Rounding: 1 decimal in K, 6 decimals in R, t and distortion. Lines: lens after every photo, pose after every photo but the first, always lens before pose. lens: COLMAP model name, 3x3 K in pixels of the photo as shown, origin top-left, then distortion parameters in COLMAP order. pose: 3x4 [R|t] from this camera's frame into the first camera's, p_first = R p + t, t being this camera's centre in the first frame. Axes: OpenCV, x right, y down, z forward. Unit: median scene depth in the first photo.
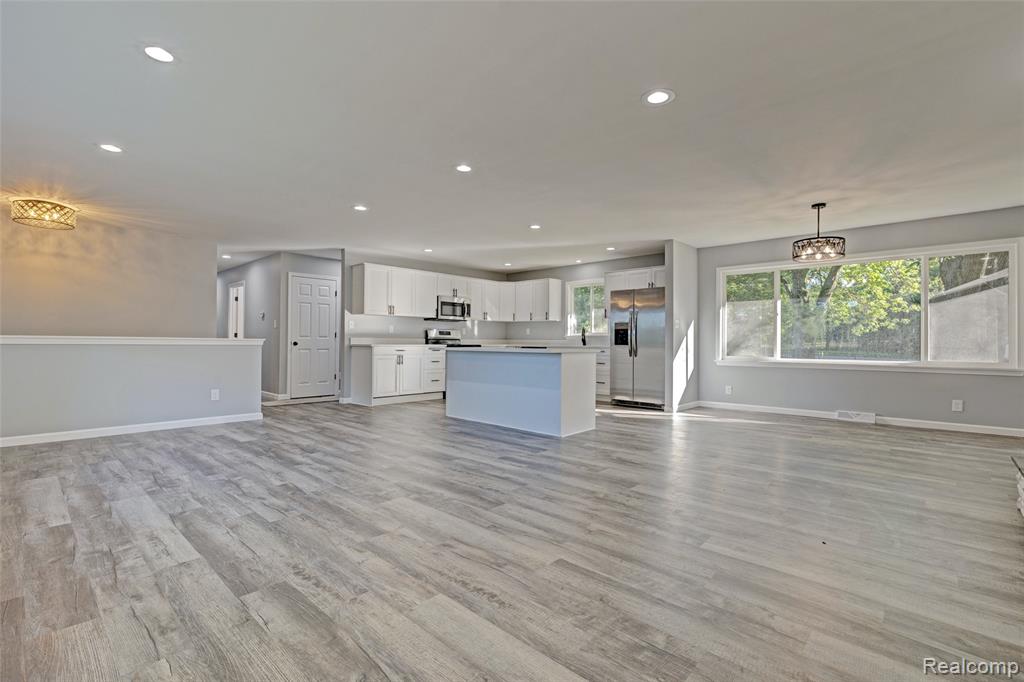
lens RADIAL K [[468.7, 0, 510.9], [0, 468.7, 340.3], [0, 0, 1]] dist [-0.000522, -0.000004]
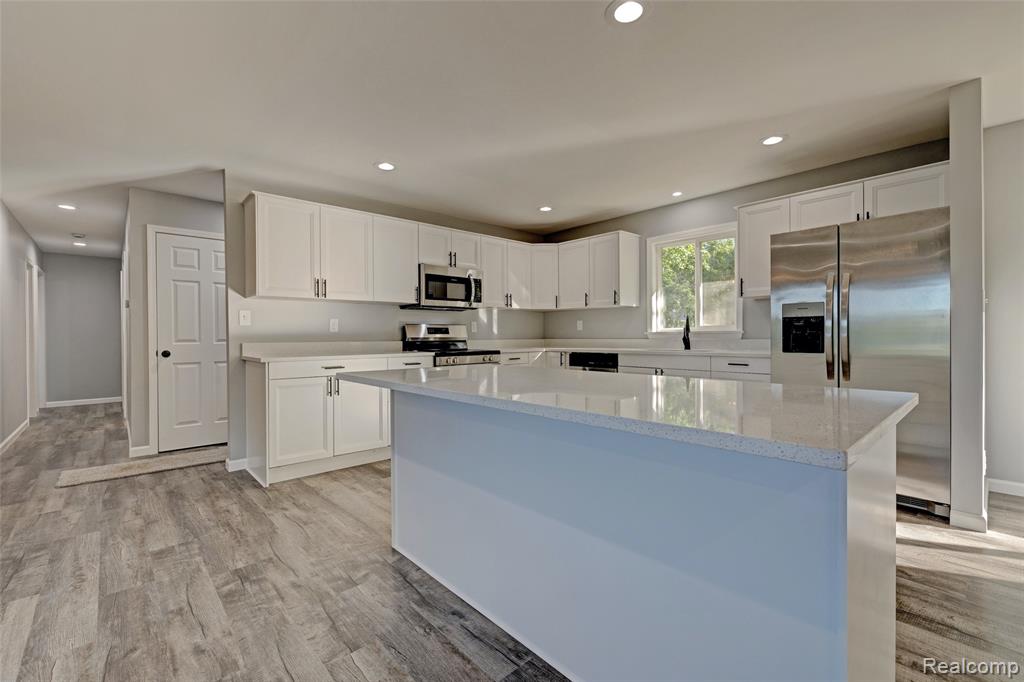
lens RADIAL K [[441.0, 0, 512.2], [0, 441.0, 337.8], [0, 0, 1]] dist [0.001162, -0.000060]
pose [[0.996391, -0.013472, -0.083802, -0.003885], [0.014249, 0.999861, 0.008692, -0.009975], [0.083673, -0.009854, 0.996445, 0.469669]]
